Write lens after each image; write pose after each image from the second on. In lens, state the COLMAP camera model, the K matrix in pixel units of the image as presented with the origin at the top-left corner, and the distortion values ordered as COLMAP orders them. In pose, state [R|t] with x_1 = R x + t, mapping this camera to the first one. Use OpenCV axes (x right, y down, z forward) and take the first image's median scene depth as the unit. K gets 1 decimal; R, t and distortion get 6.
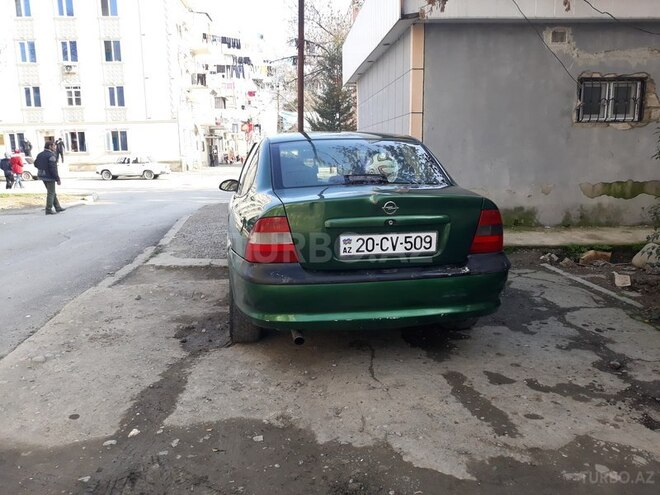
lens RADIAL K [[572.4, 0, 314.3], [0, 572.4, 251.3], [0, 0, 1]] dist [-0.003479, -0.011087]
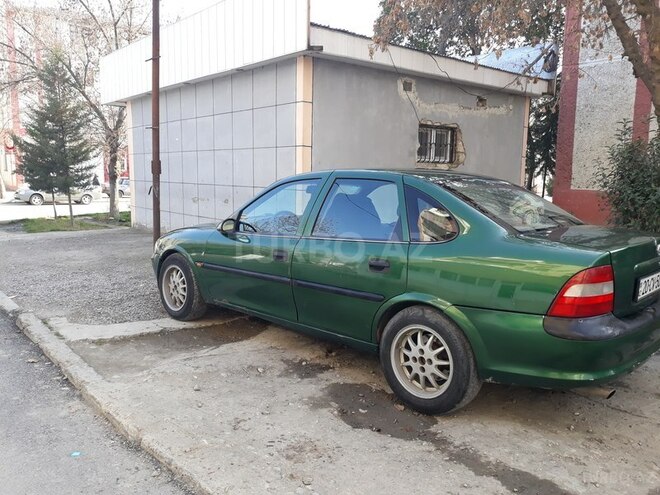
lens RADIAL K [[572.4, 0, 314.3], [0, 572.4, 251.3], [0, 0, 1]] dist [-0.003479, -0.011087]
pose [[0.794055, -0.053488, 0.605488, -0.421341], [0.080908, 0.996558, -0.018070, -0.044029], [-0.602438, 0.063337, 0.795649, 0.227854]]
